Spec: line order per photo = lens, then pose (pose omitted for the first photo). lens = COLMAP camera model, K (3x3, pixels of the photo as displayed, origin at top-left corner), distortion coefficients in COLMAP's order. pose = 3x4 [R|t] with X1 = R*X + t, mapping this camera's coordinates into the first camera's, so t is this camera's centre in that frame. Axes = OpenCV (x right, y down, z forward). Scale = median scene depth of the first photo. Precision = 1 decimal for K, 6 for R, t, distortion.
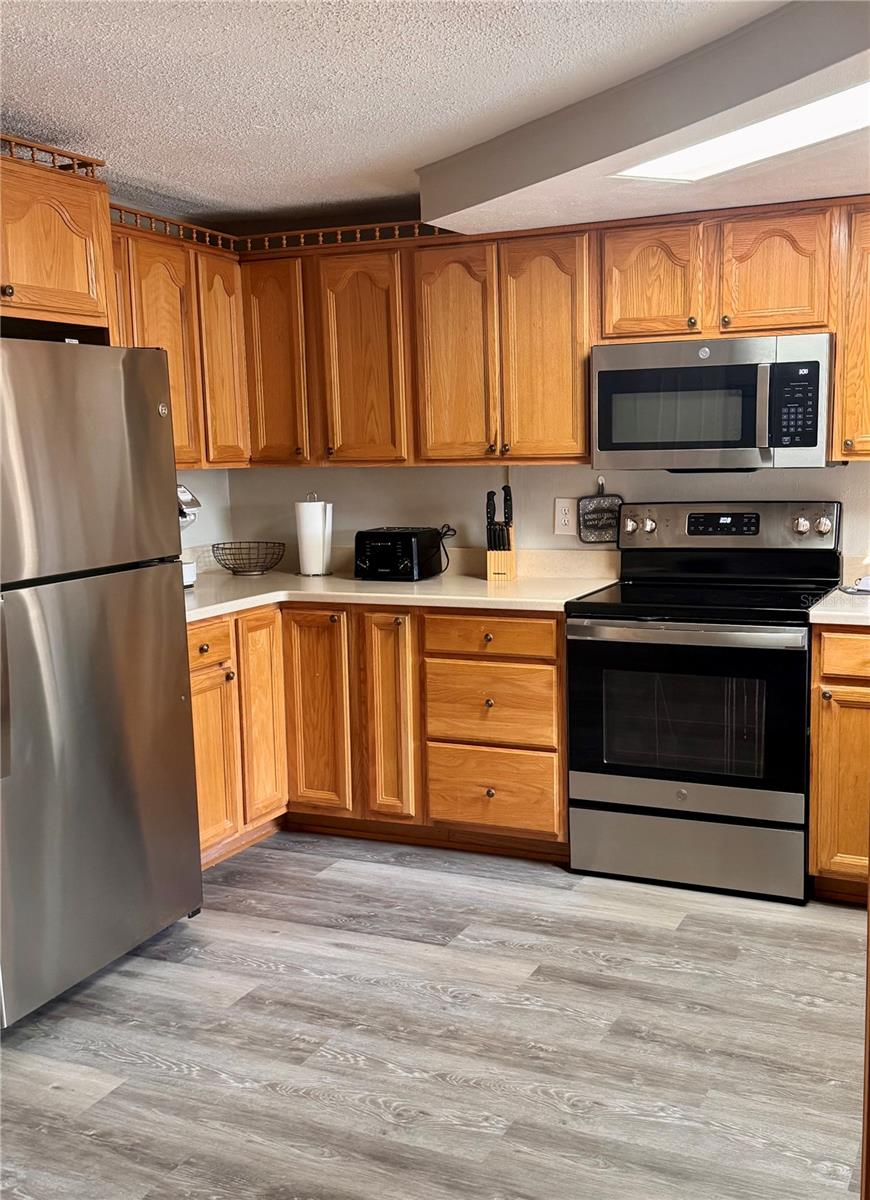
lens RADIAL K [[1256.8, 0, 437.5], [0, 1256.8, 632.5], [0, 0, 1]] dist [0.196802, -0.480979]
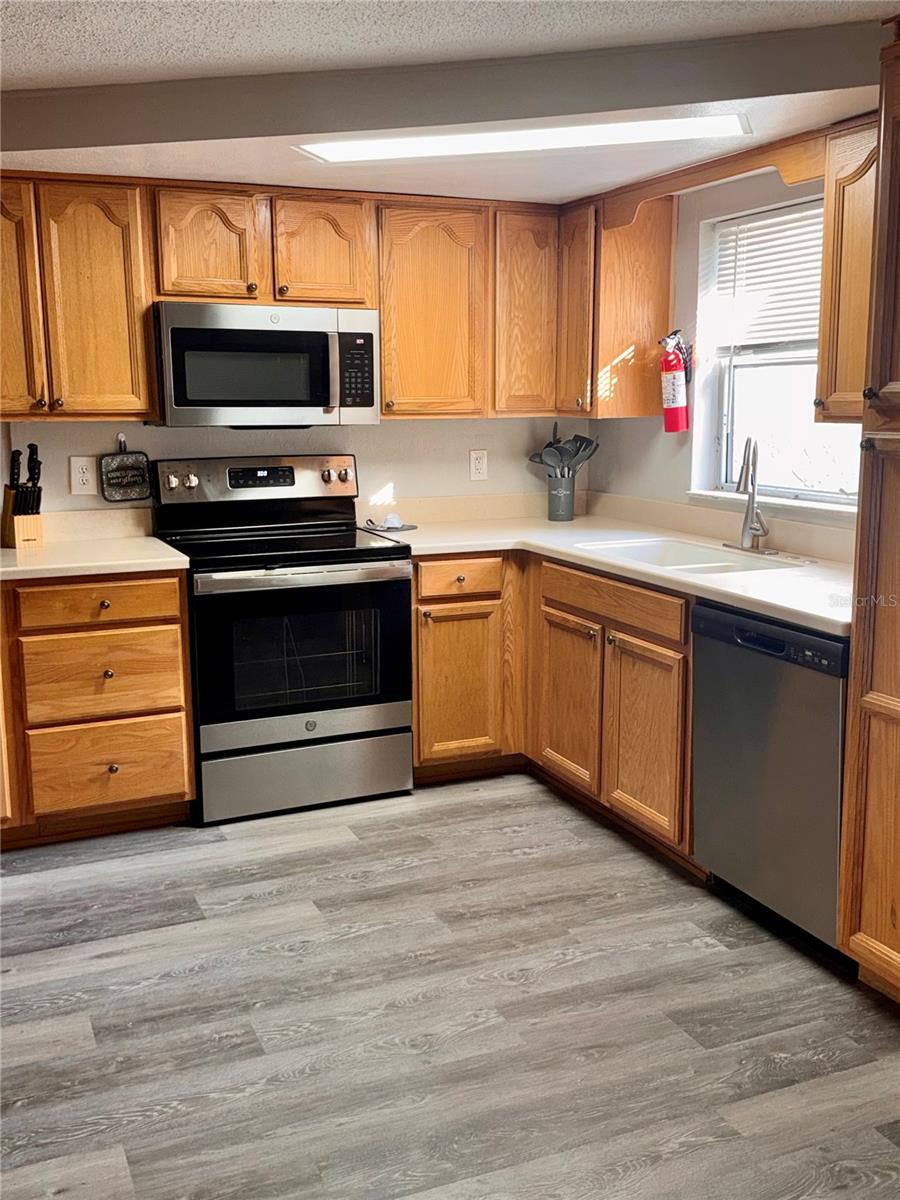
lens RADIAL K [[1213.9, 0, 450.0], [0, 1213.9, 600.0], [0, 0, 1]] dist [0.195947, -0.534965]
pose [[0.649609, -0.112160, 0.751950, -0.490084], [0.108139, 0.992633, 0.054639, -0.021892], [-0.752538, 0.045821, 0.656952, 0.207794]]
